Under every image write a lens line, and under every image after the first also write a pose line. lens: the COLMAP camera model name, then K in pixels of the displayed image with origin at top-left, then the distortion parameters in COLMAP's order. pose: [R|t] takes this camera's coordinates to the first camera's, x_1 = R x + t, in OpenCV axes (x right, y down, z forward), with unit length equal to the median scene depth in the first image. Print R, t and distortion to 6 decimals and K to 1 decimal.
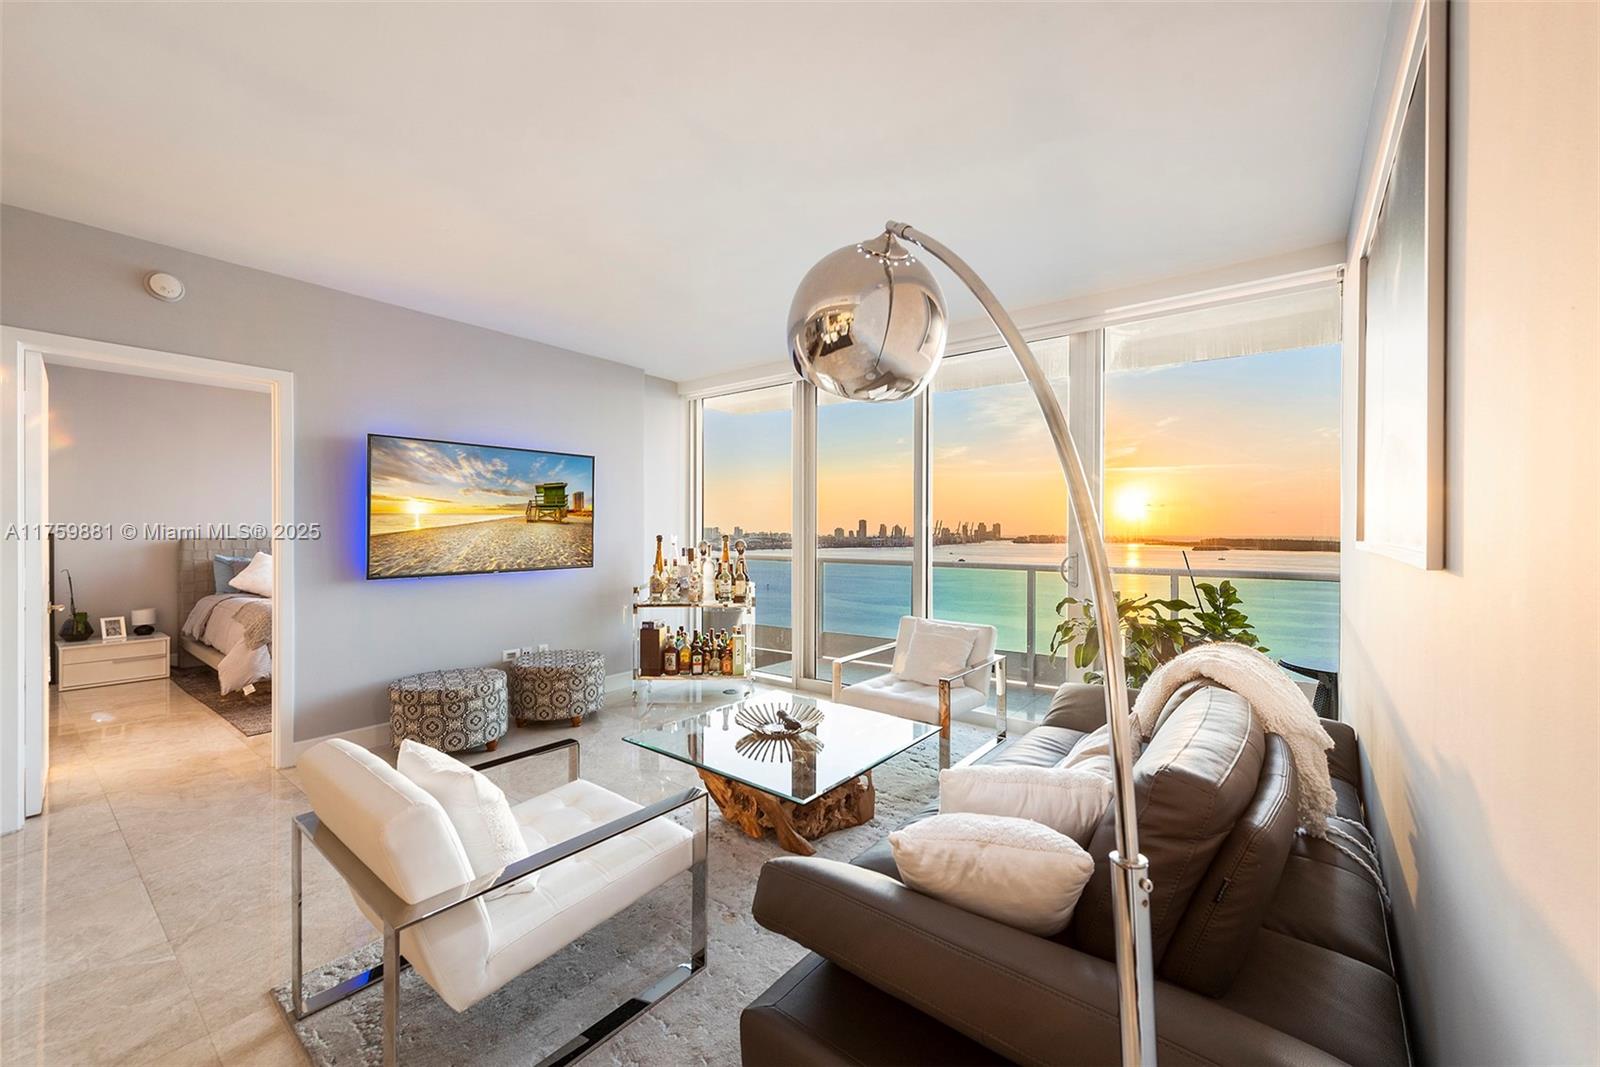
lens RADIAL K [[624.9, 0, 810.2], [0, 624.9, 542.5], [0, 0, 1]] dist [0.010037, -0.002678]
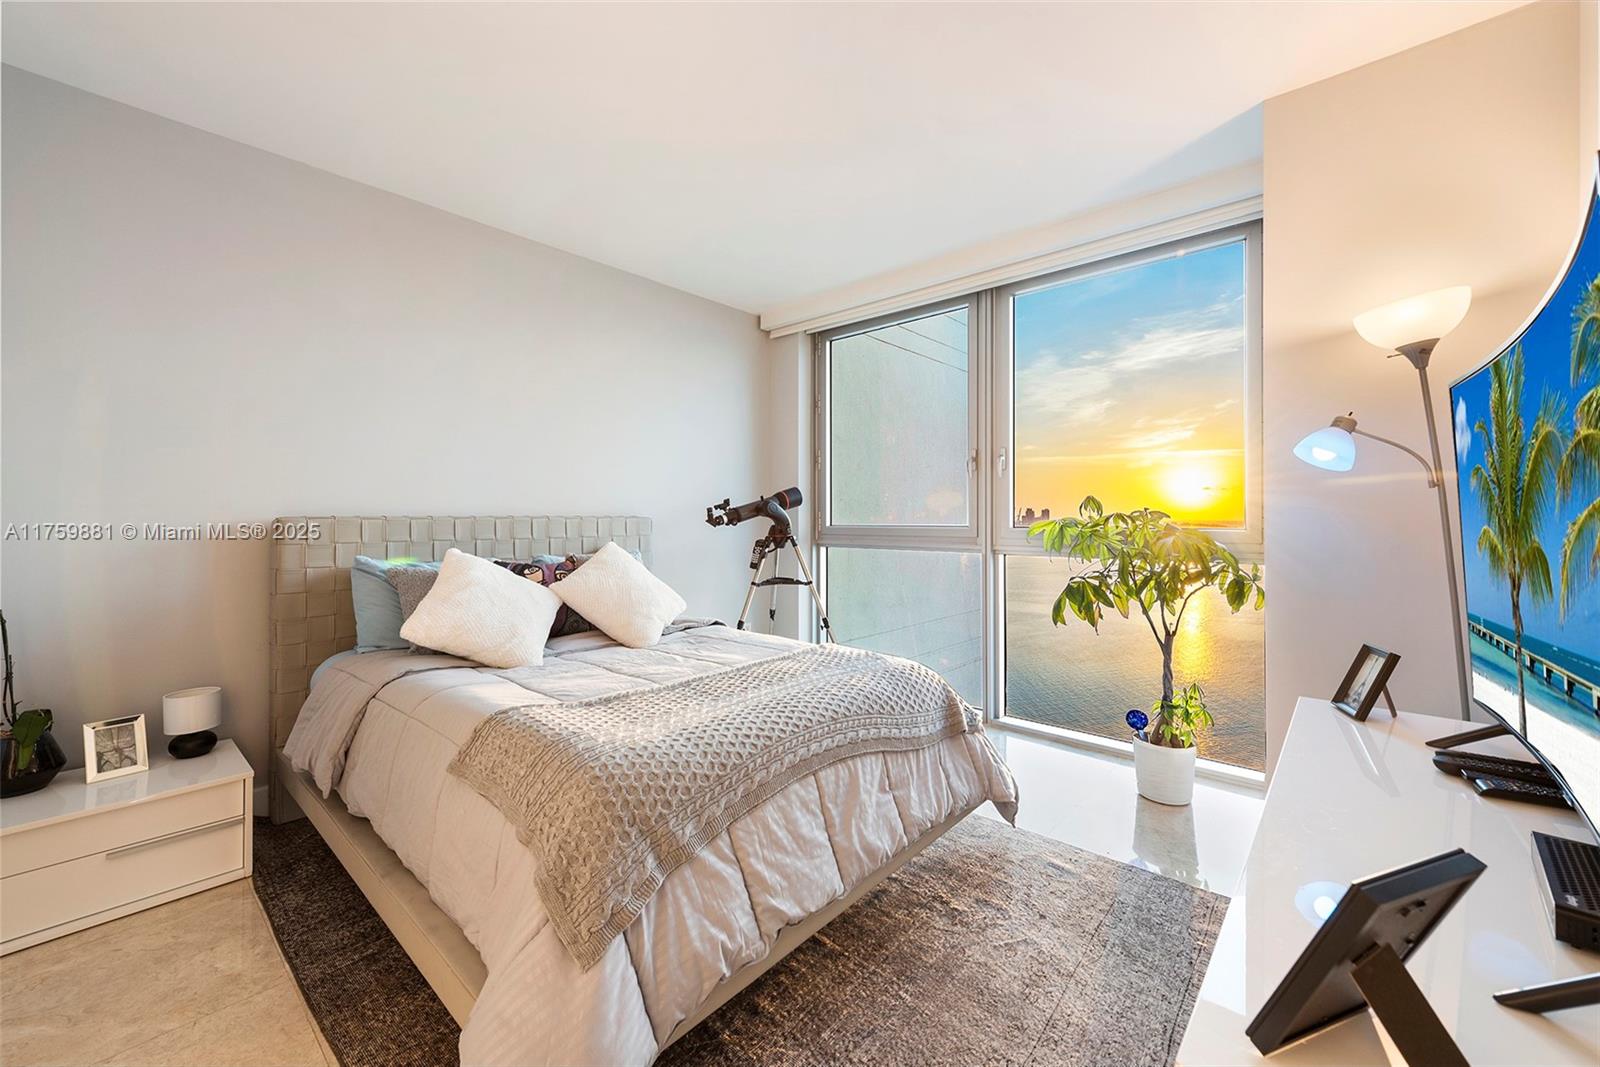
lens RADIAL K [[624.9, 0, 810.9], [0, 624.9, 519.4], [0, 0, 1]] dist [0.010037, -0.002678]
pose [[0.998489, -0.000630, -0.054941, -0.642618], [-0.000349, 0.999841, -0.017821, 0.002094], [0.054943, 0.017813, 0.998331, 0.619521]]
